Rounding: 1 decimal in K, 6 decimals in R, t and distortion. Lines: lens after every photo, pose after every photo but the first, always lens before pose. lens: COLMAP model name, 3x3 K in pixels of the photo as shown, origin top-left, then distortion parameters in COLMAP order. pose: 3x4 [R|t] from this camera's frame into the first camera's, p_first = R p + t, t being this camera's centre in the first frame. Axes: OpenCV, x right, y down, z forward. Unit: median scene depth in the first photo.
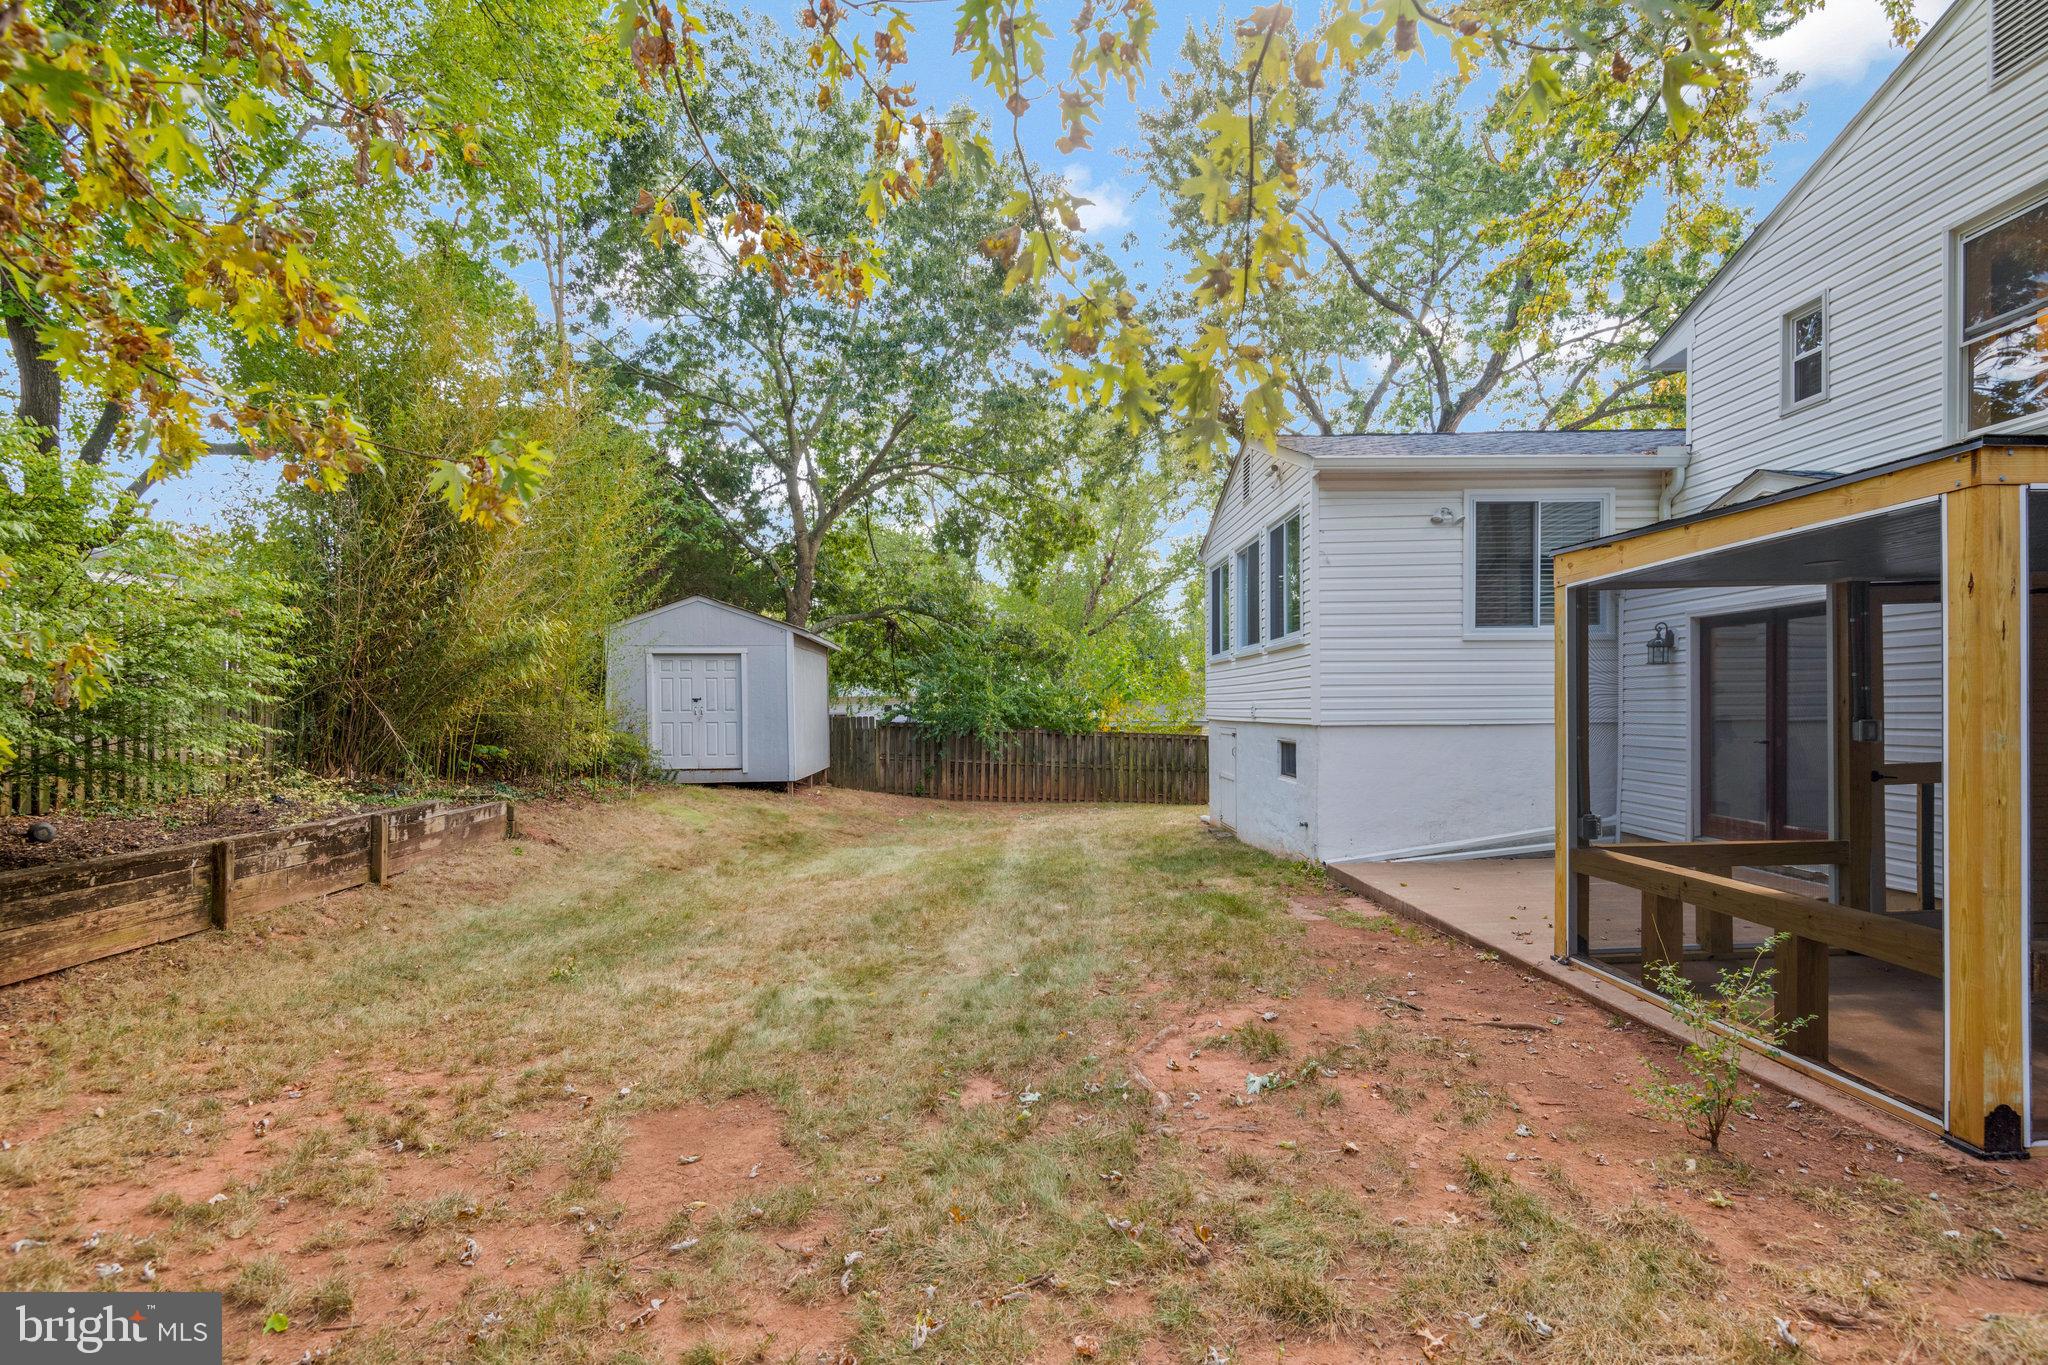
lens RADIAL K [[1035.9, 0, 1042.0], [0, 1035.9, 695.7], [0, 0, 1]] dist [0.008347, -0.005178]
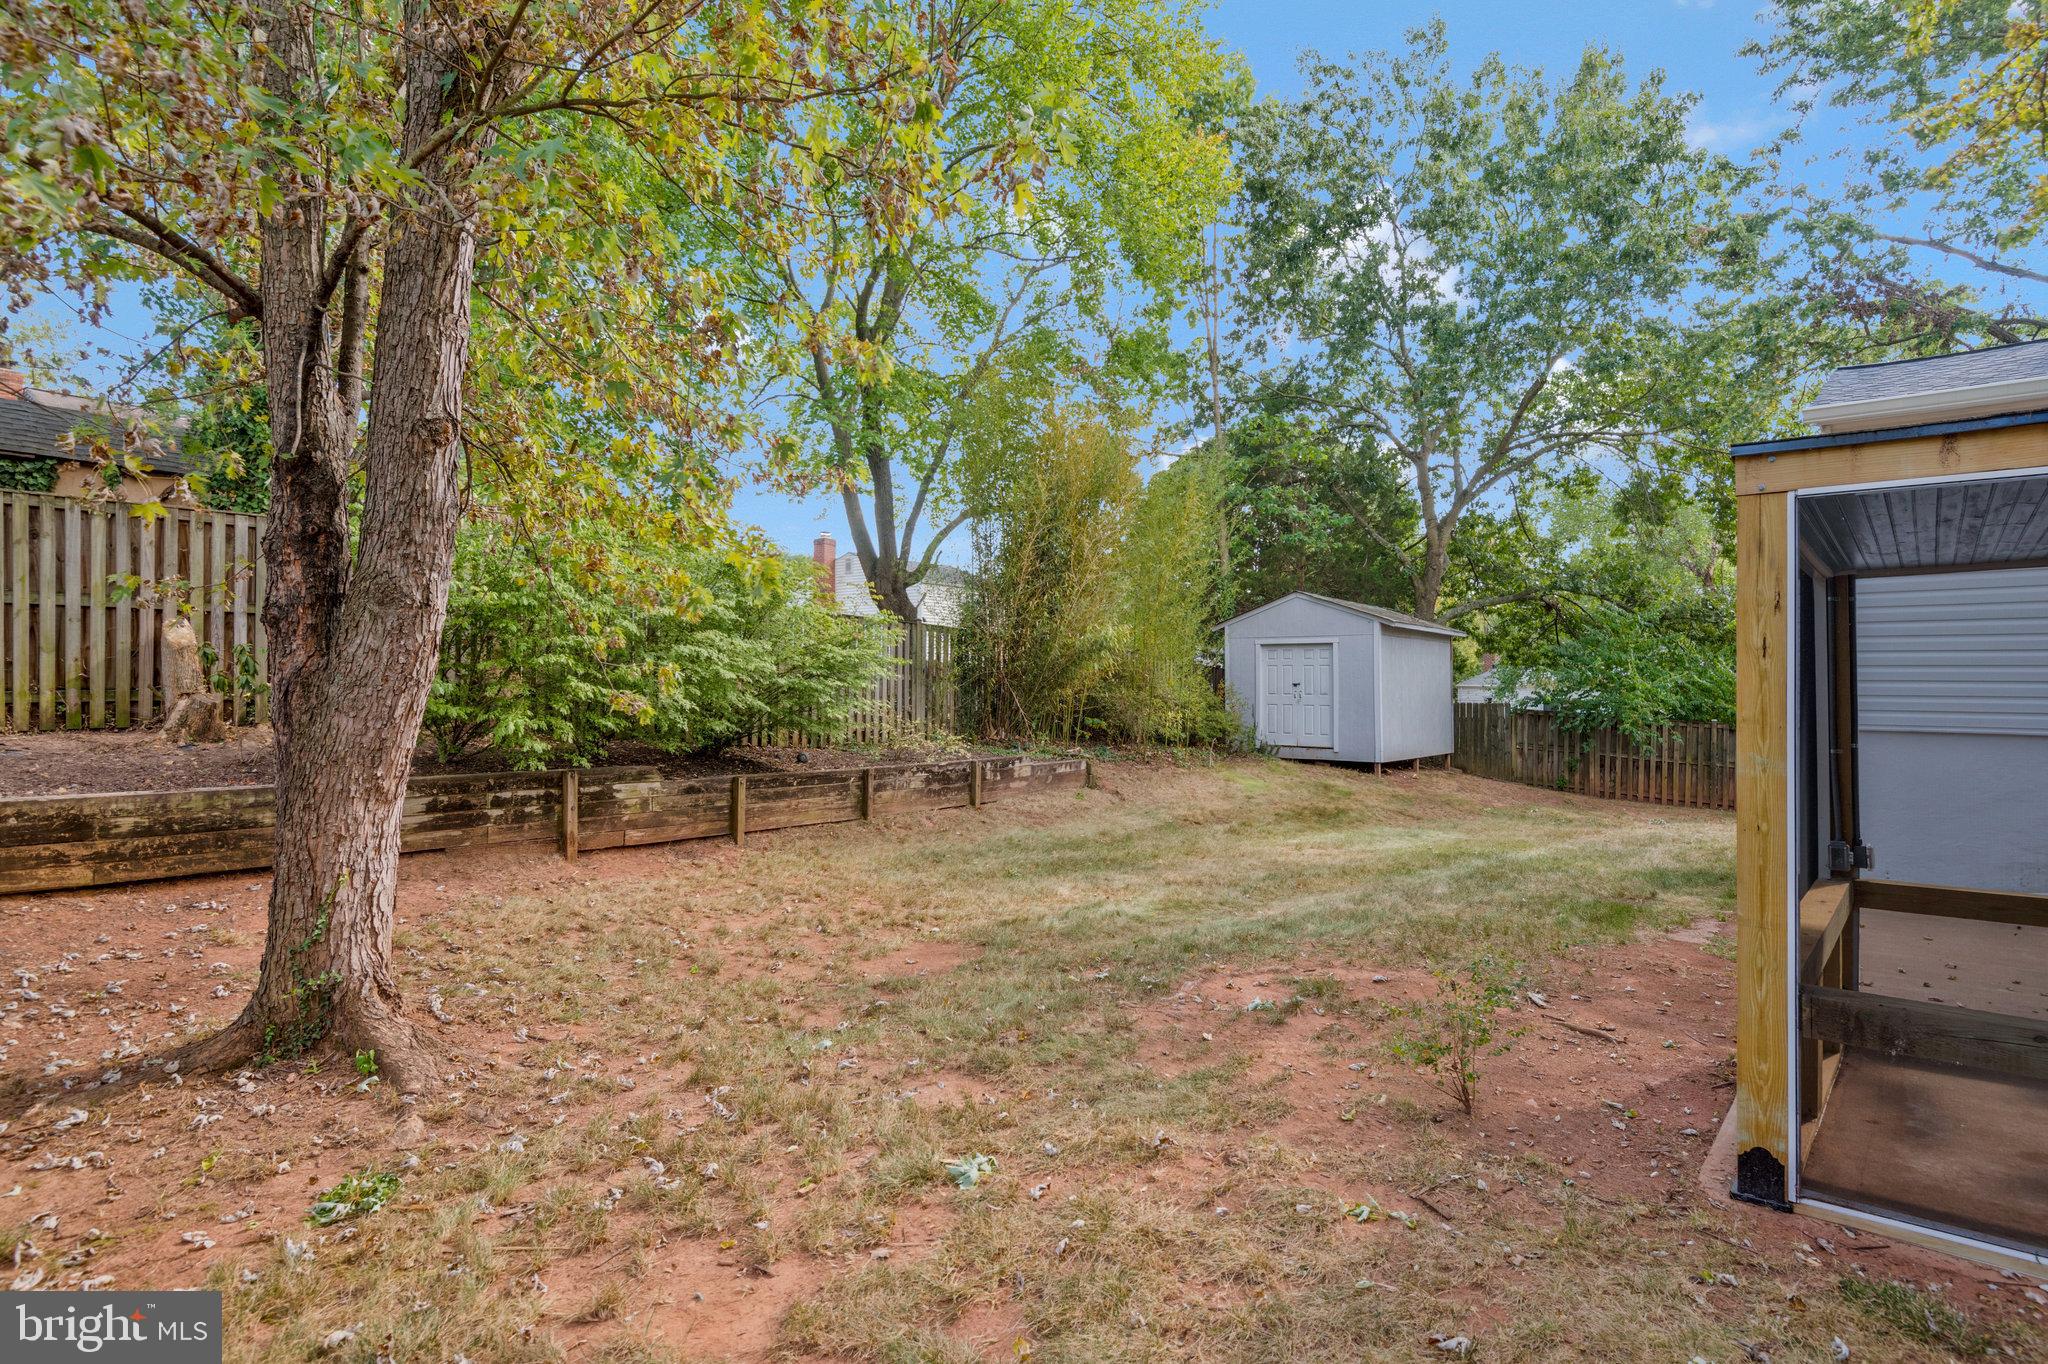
lens RADIAL K [[1035.9, 0, 1036.7], [0, 1035.9, 673.1], [0, 0, 1]] dist [0.008347, -0.005178]
pose [[0.744980, 0.006124, -0.667059, 0.399298], [-0.008283, 0.999966, -0.000071, -0.012667], [0.667036, 0.005578, 0.745005, -0.056106]]
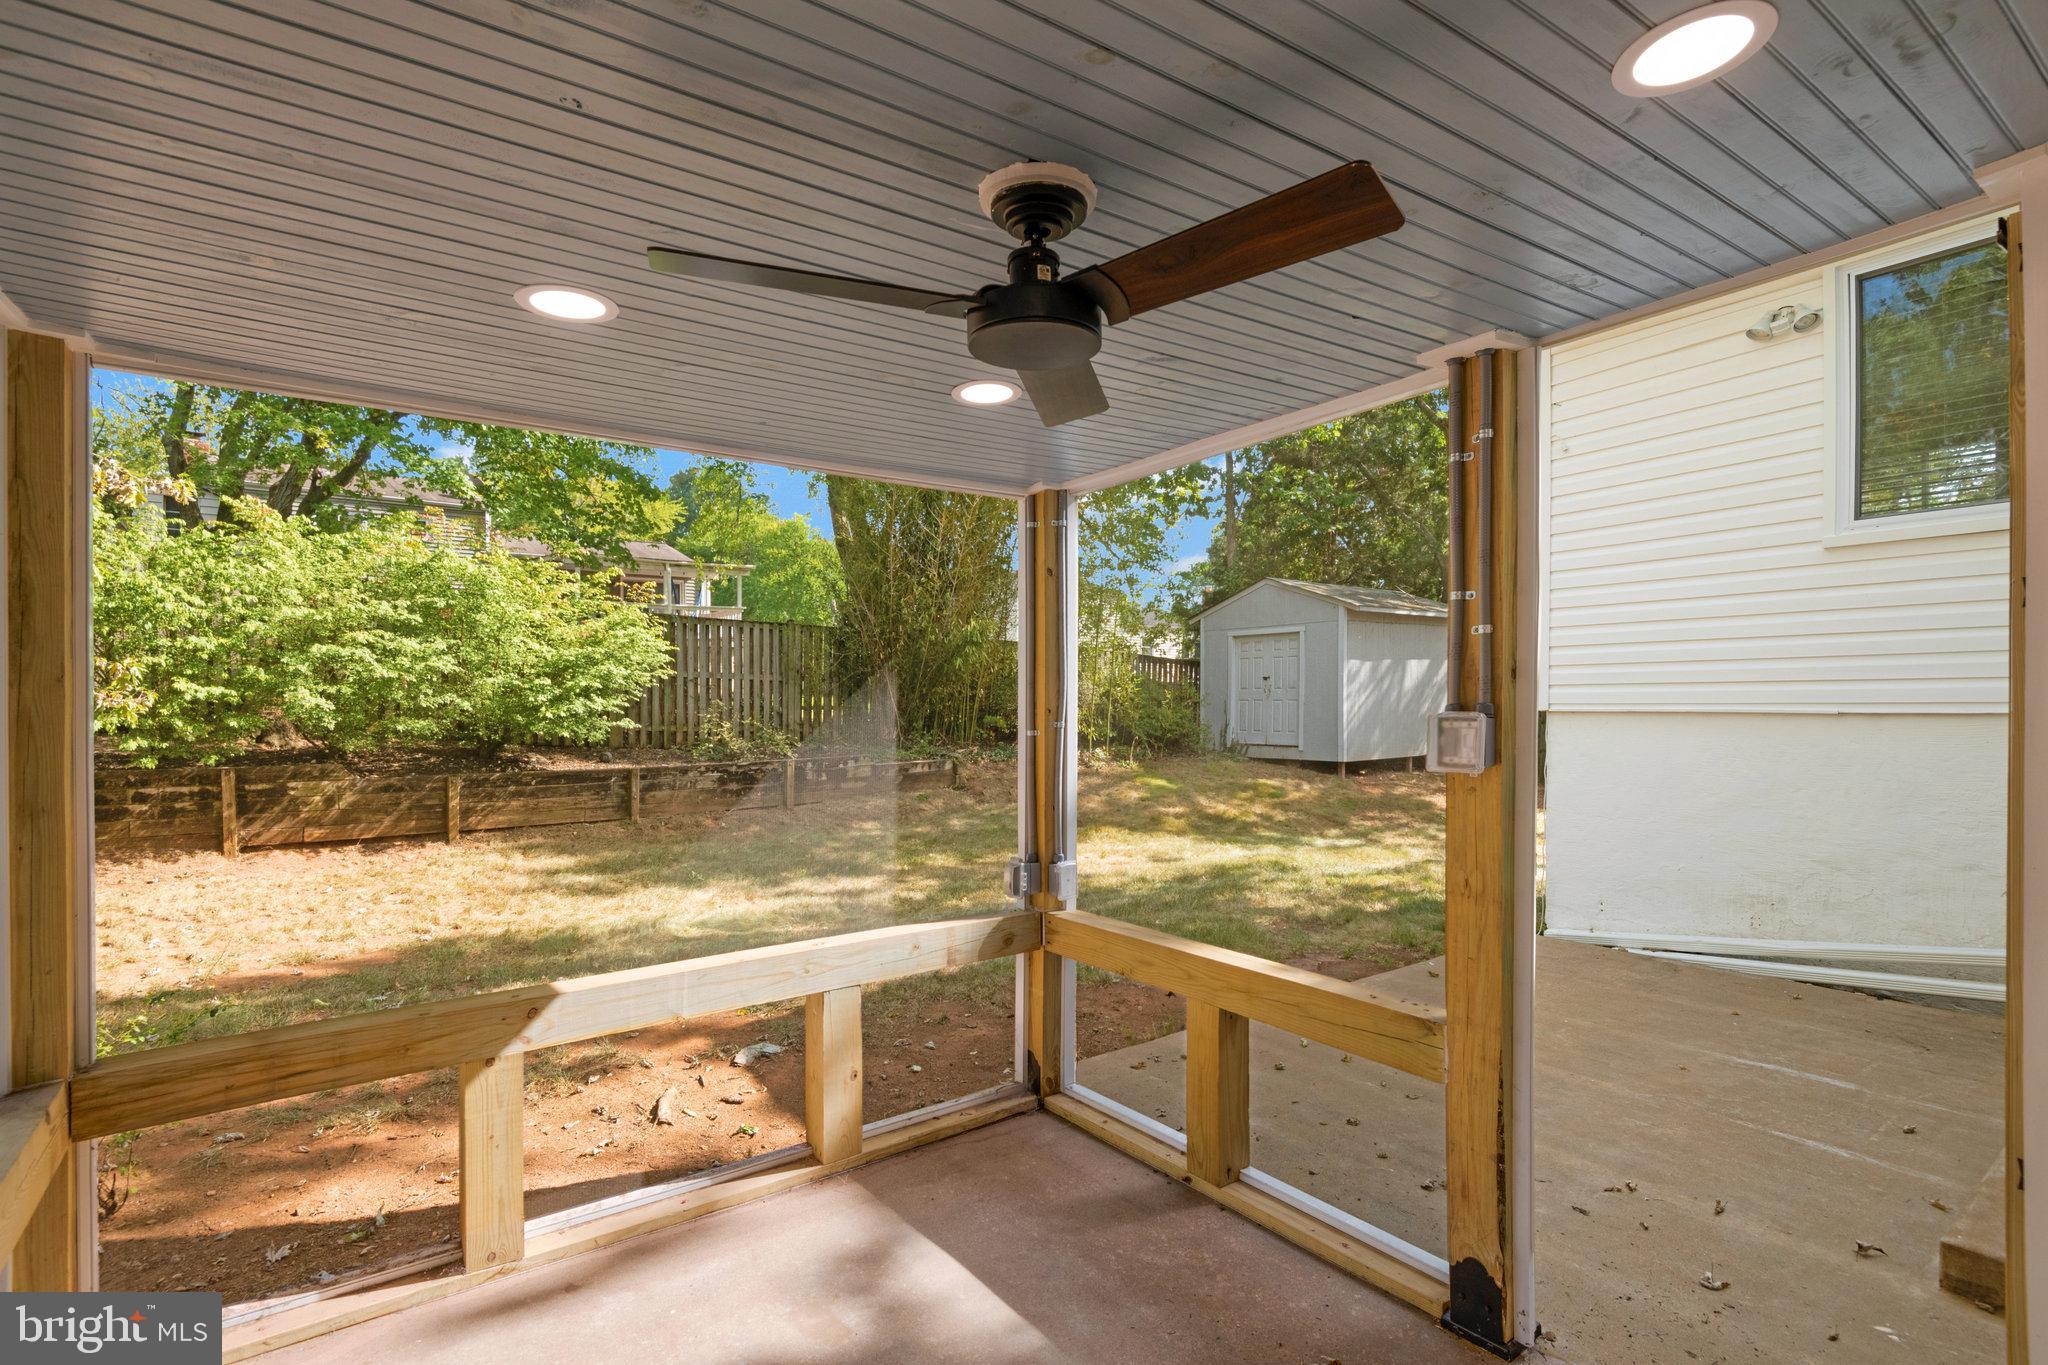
lens RADIAL K [[975.4, 0, 1028.1], [0, 975.4, 684.9], [0, 0, 1]] dist [-0.014628, -0.000875]
pose [[0.582351, -0.003887, -0.812928, 0.619288], [0.011464, 0.999928, 0.003431, 0.007423], [0.812857, -0.011317, 0.582354, 0.448603]]
